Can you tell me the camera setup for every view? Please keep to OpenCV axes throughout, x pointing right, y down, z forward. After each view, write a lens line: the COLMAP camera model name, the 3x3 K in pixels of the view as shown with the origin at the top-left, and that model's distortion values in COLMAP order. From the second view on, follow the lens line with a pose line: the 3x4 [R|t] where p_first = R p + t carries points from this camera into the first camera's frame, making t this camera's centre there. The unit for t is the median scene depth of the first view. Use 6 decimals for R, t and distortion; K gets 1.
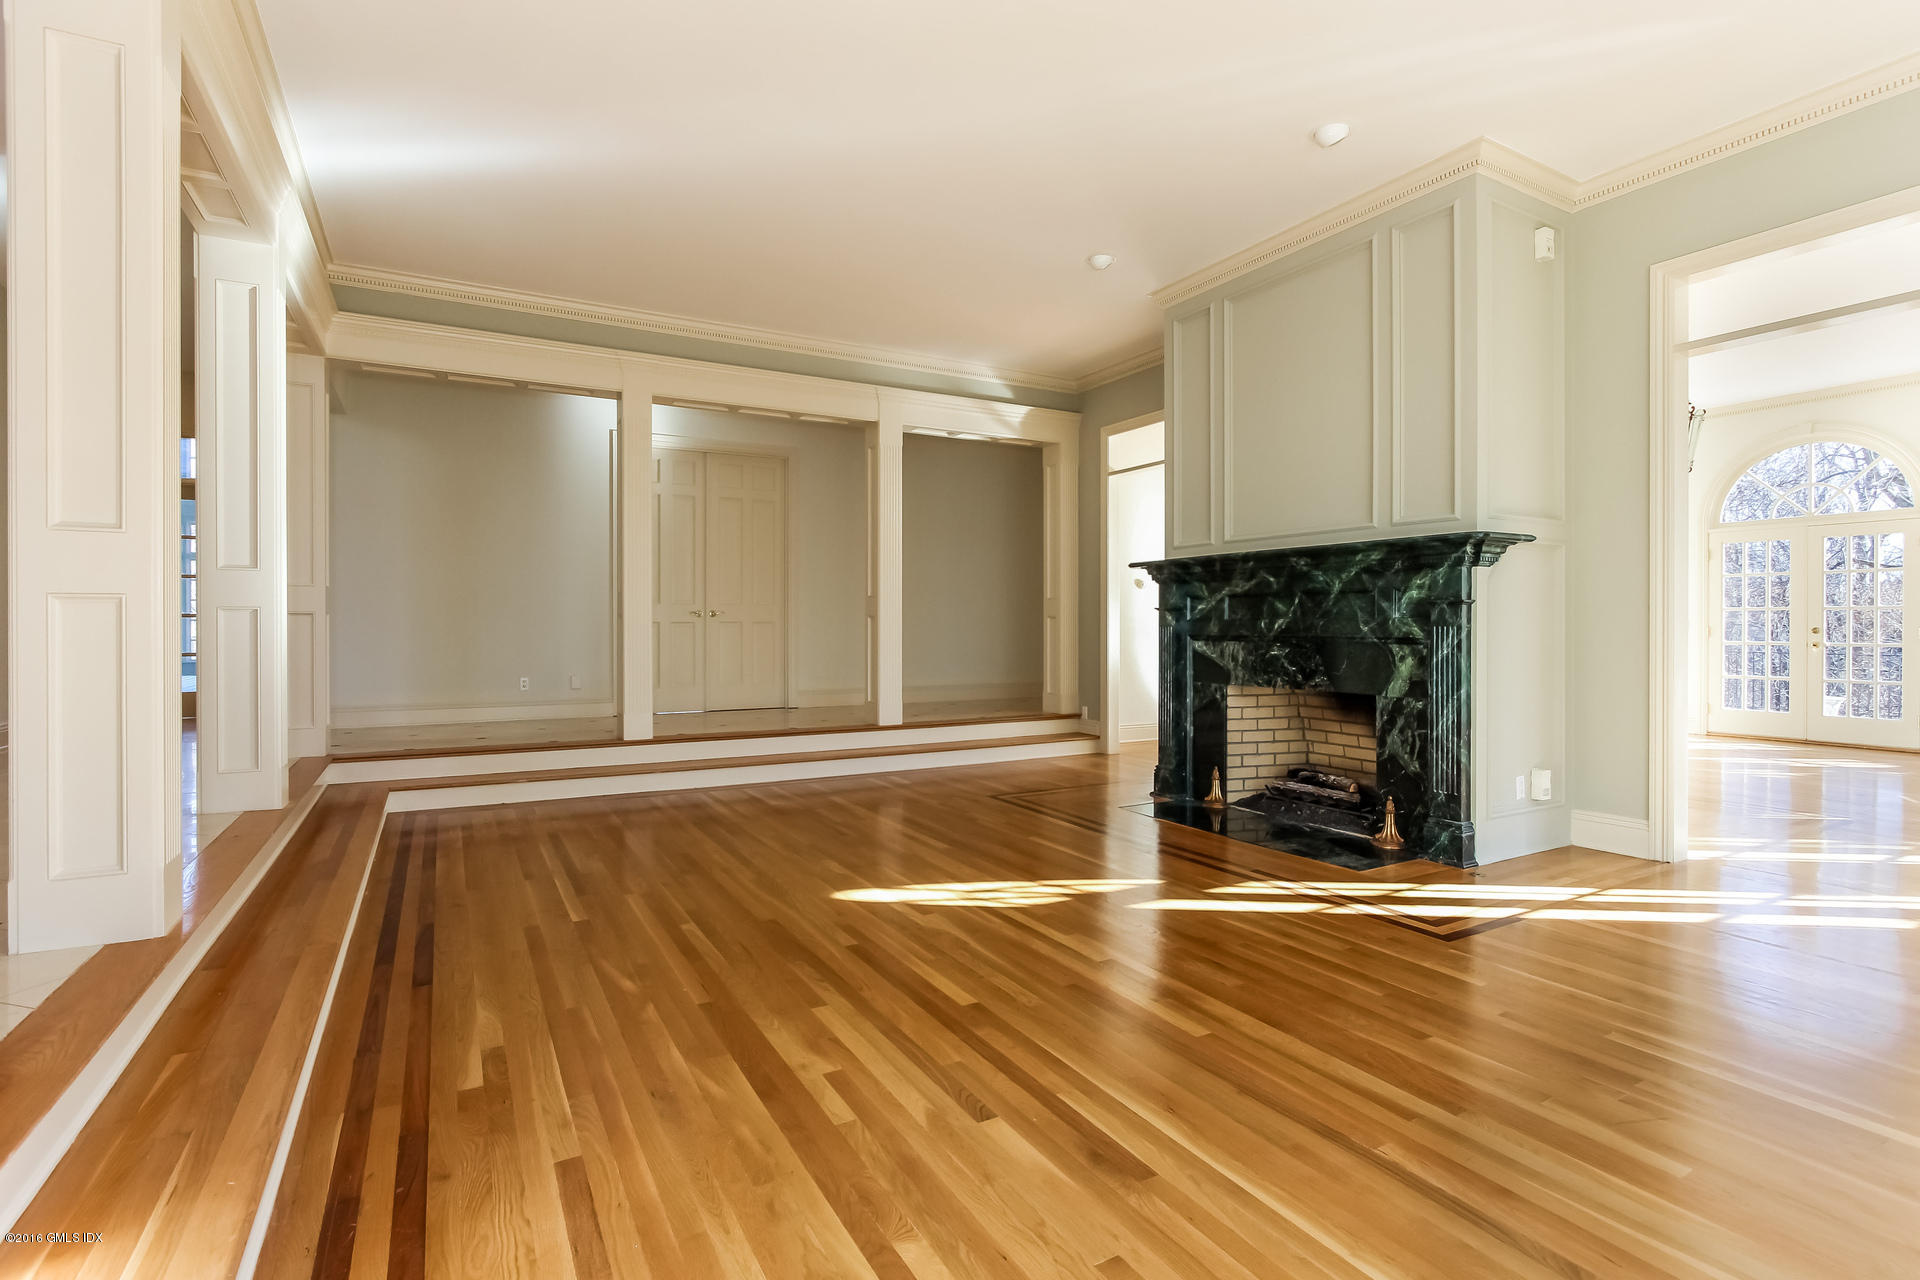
lens RADIAL K [[887.3, 0, 957.0], [0, 887.3, 633.7], [0, 0, 1]] dist [0.000277, -0.000058]
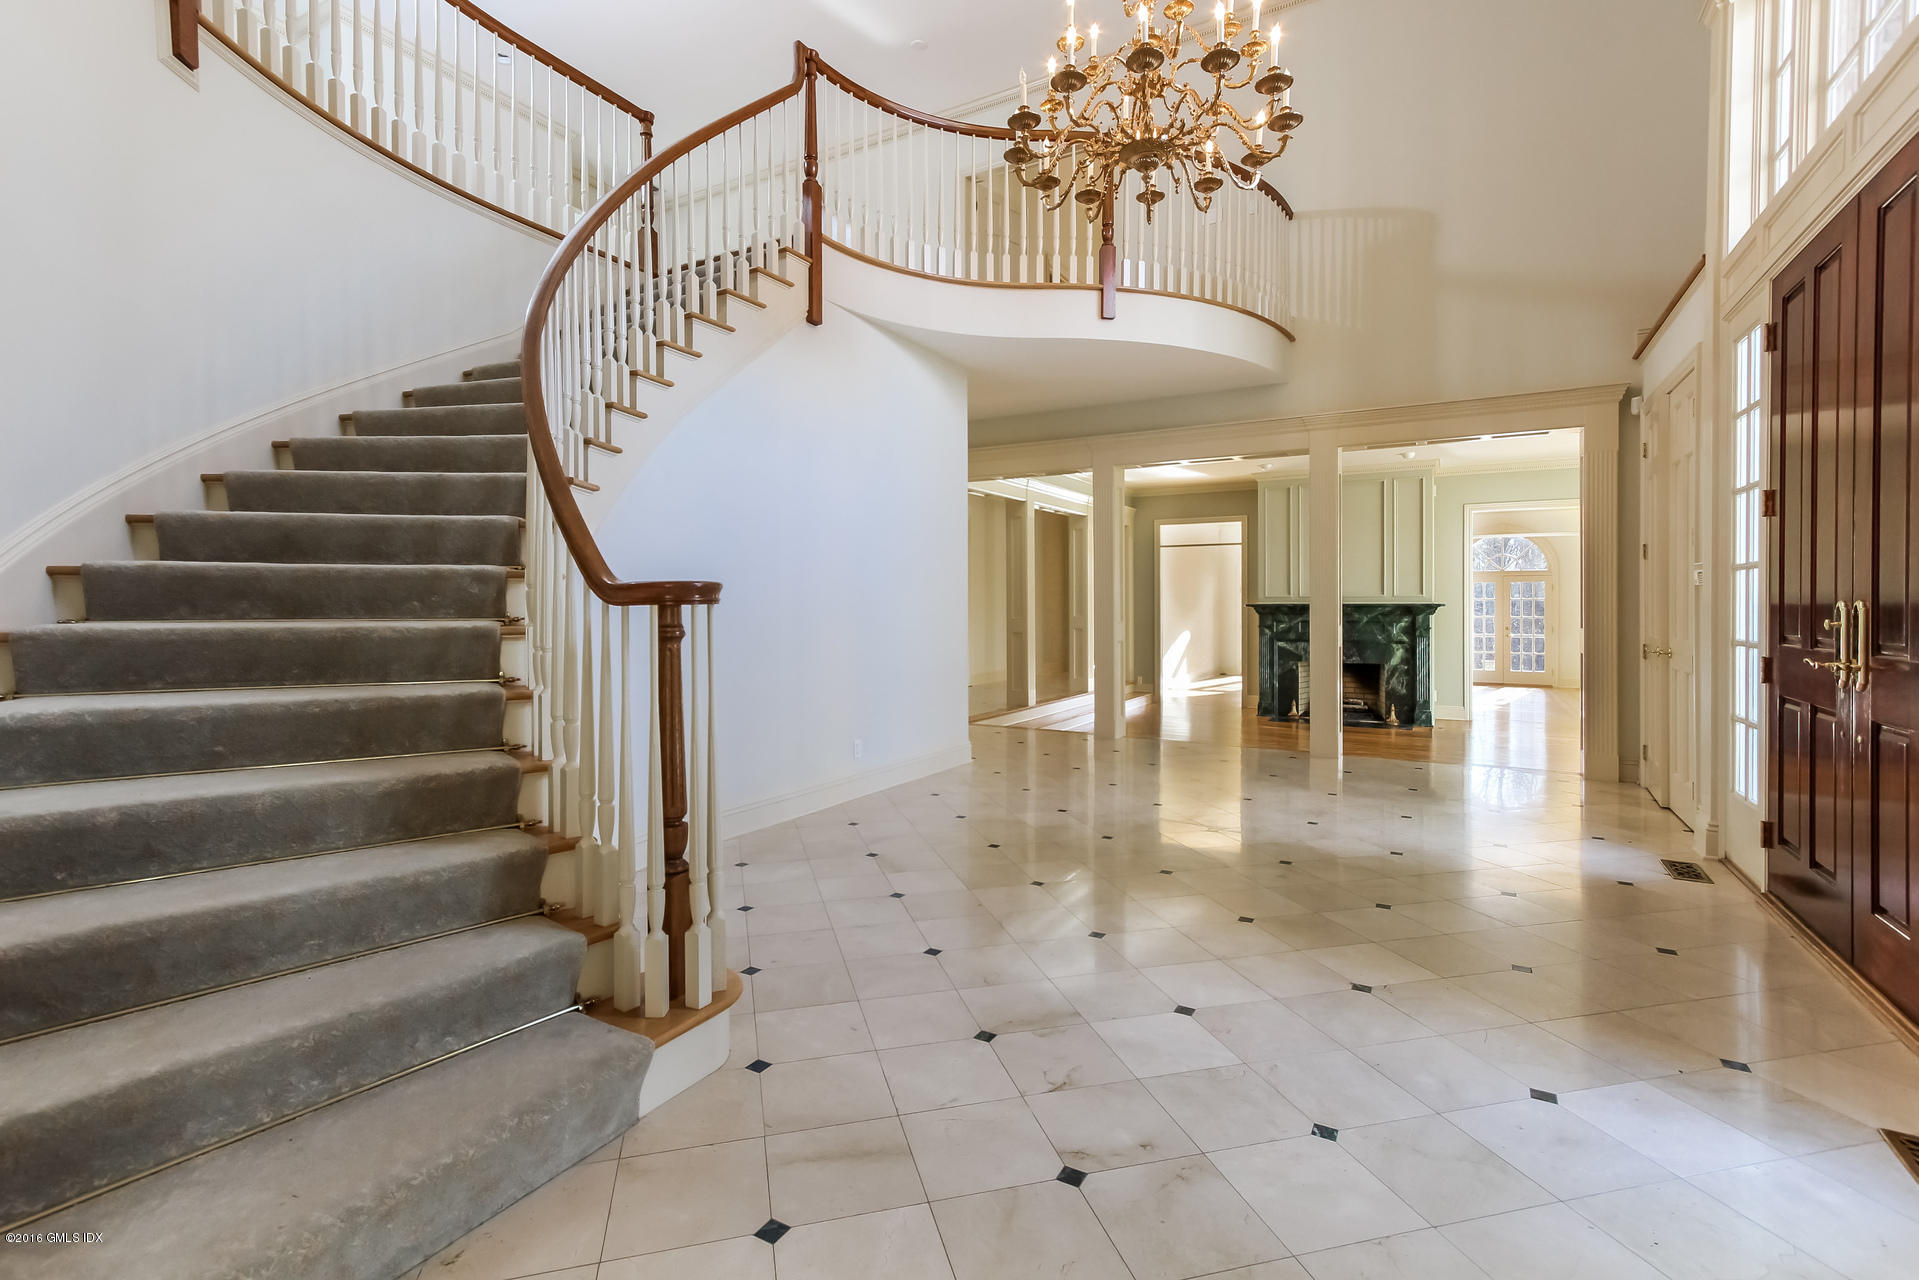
lens RADIAL K [[886.8, 0, 962.0], [0, 886.8, 627.0], [0, 0, 1]] dist [0.000277, -0.000058]
pose [[0.858052, -0.008060, 0.513500, -1.752422], [0.000496, 0.999889, 0.014867, -0.070170], [-0.513563, -0.012502, 0.857961, -0.506615]]
